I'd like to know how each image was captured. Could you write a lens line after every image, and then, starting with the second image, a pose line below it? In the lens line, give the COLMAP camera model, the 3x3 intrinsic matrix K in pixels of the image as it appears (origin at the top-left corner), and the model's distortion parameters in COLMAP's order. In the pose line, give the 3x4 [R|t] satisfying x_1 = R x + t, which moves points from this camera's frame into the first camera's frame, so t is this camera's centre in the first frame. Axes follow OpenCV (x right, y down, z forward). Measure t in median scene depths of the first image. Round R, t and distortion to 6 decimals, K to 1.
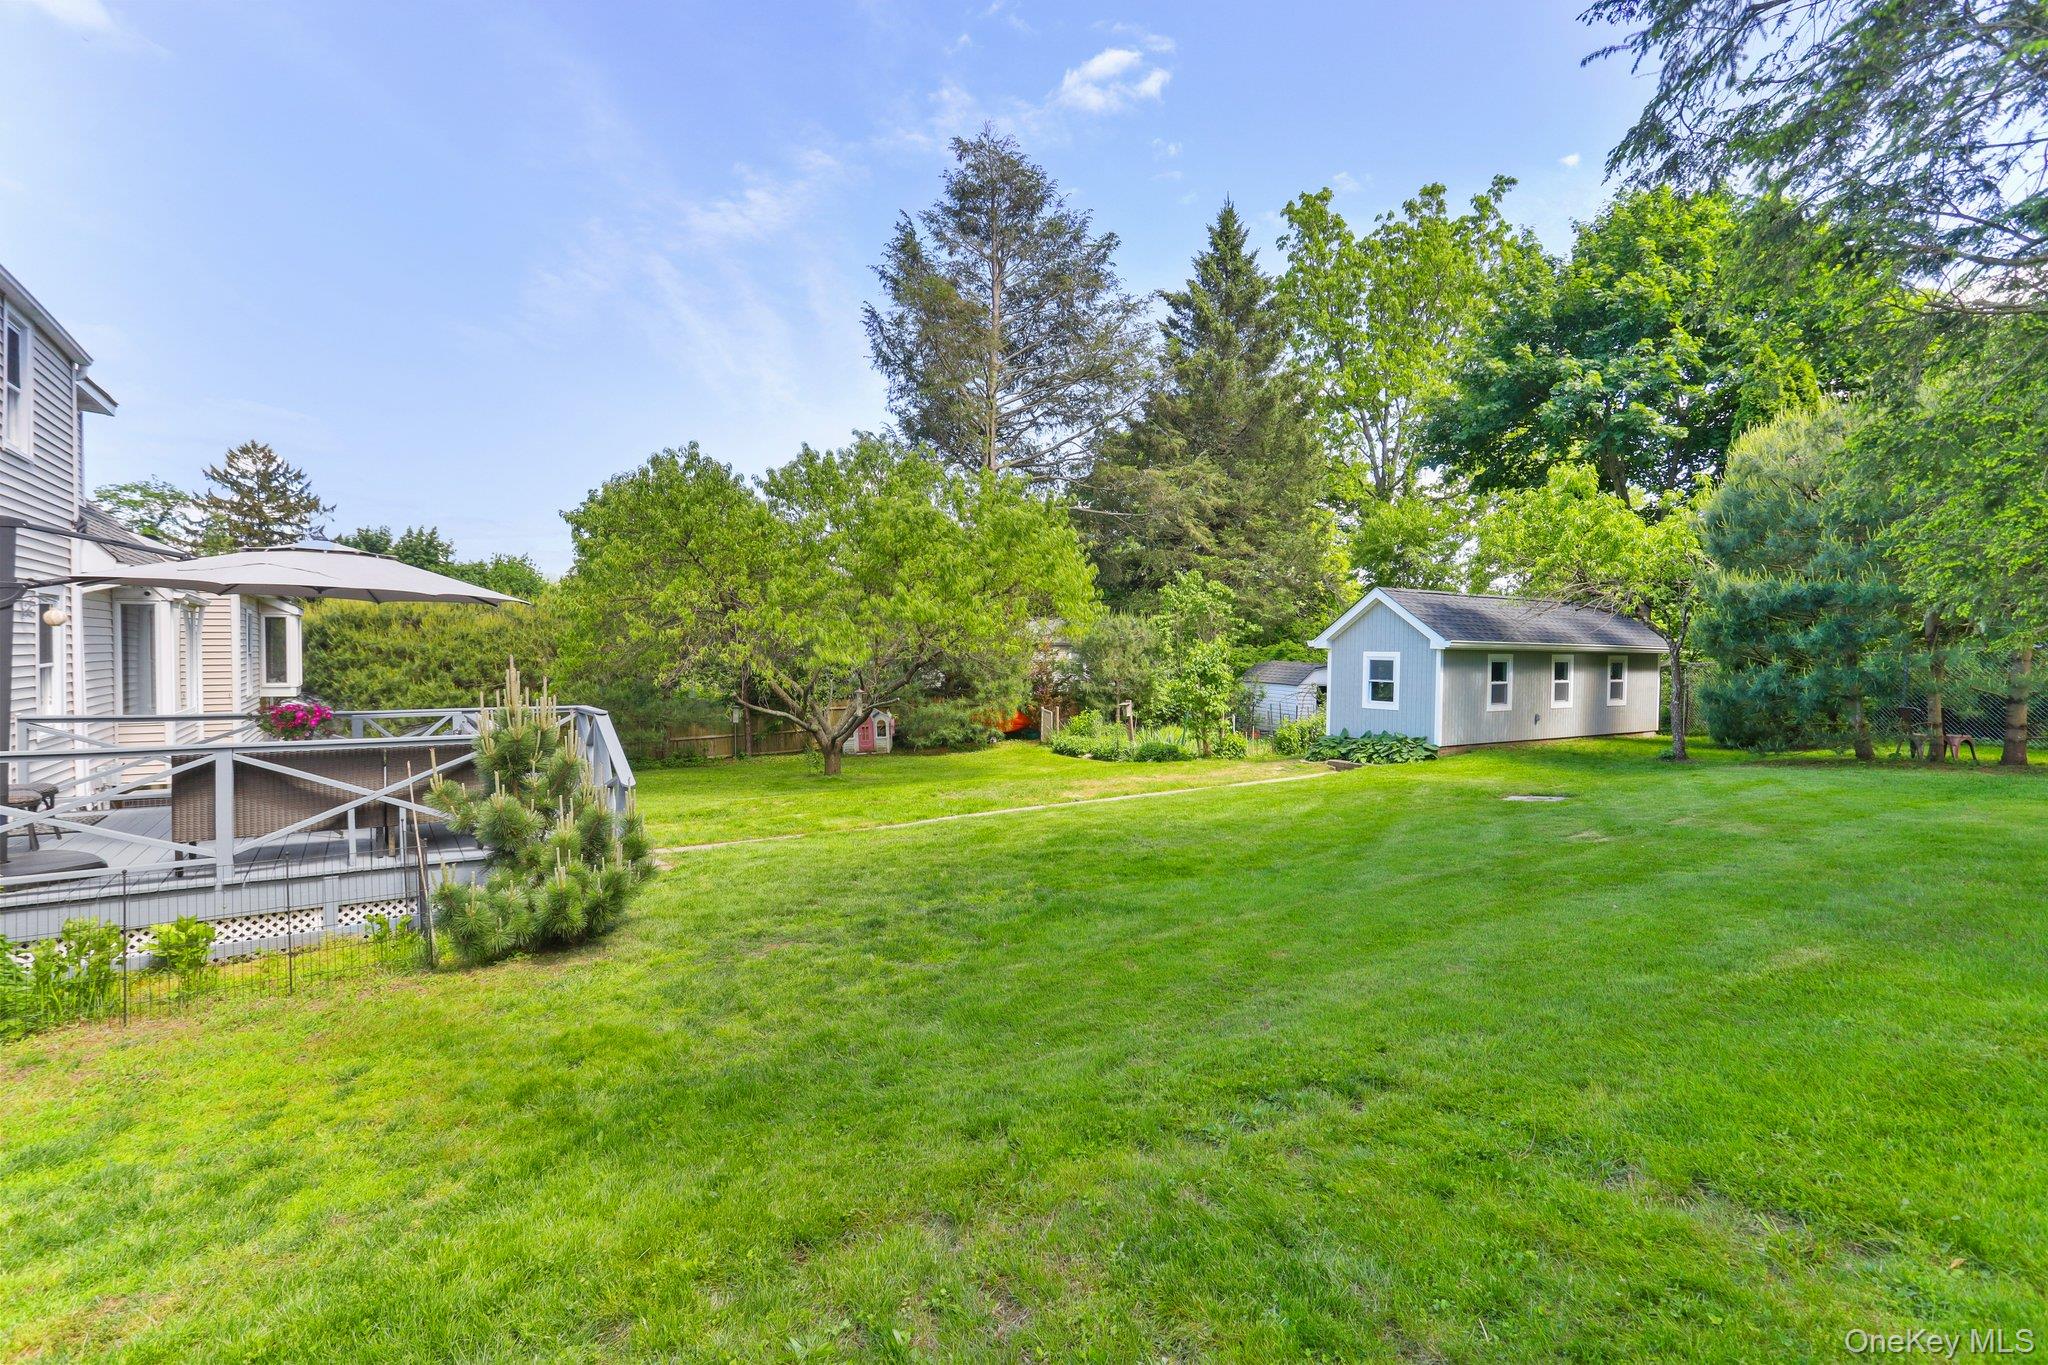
lens RADIAL K [[989.7, 0, 1042.6], [0, 989.7, 679.6], [0, 0, 1]] dist [-0.016197, 0.000604]
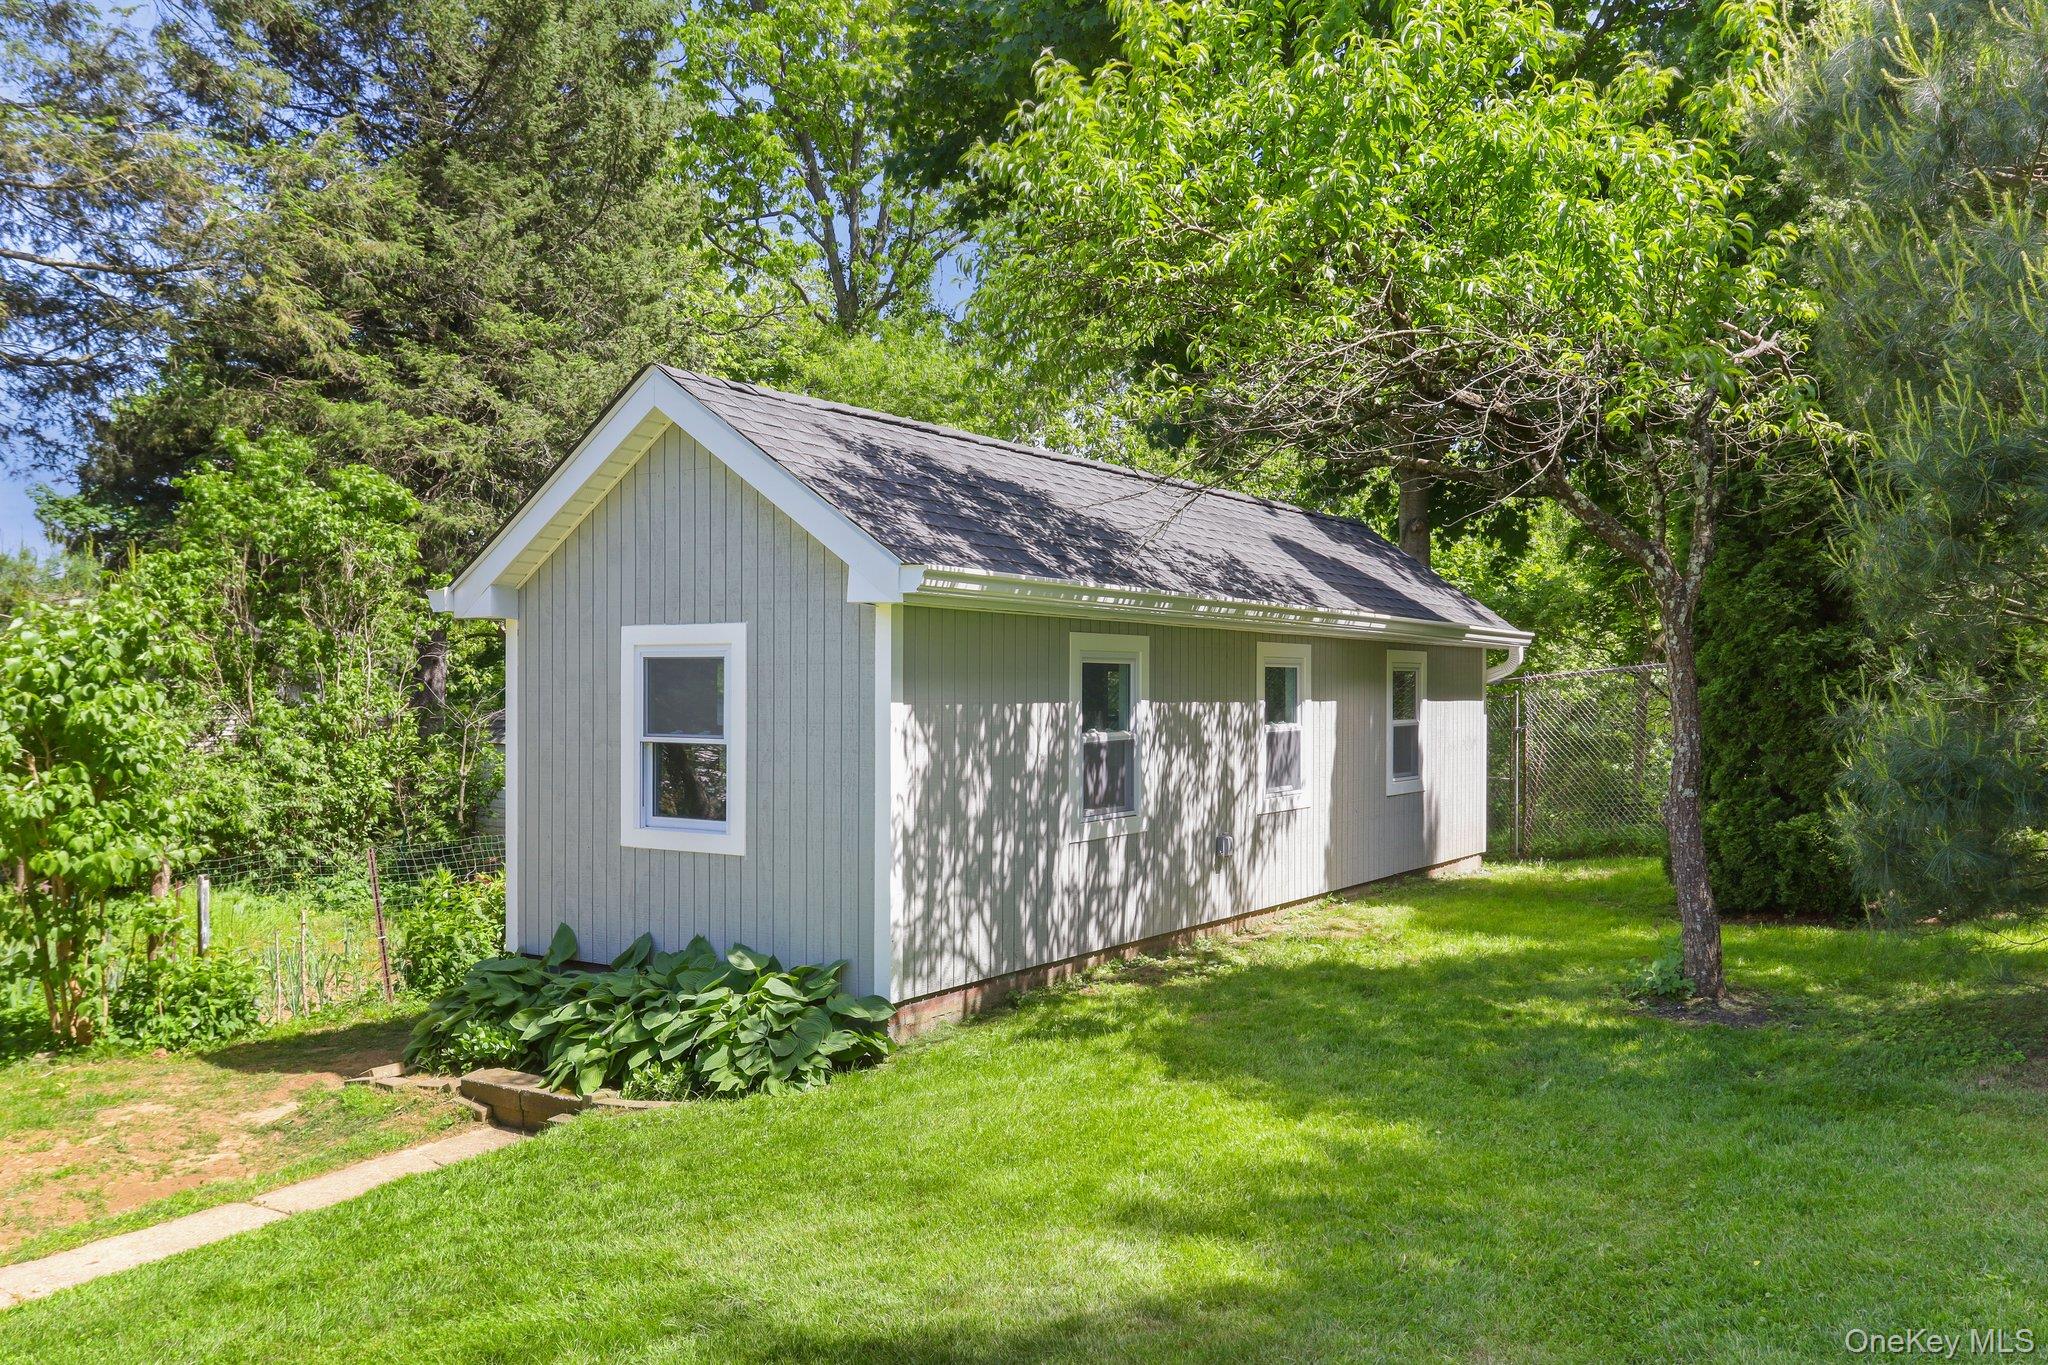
lens RADIAL K [[1688.2, 0, 1023.8], [0, 1688.2, 685.6], [0, 0, 1]] dist [0.001322, 0.000223]
pose [[0.922663, -0.008876, 0.385506, 0.236979], [0.020810, 0.999424, -0.026794, 0.000665], [-0.385046, 0.032744, 0.922316, 0.523426]]
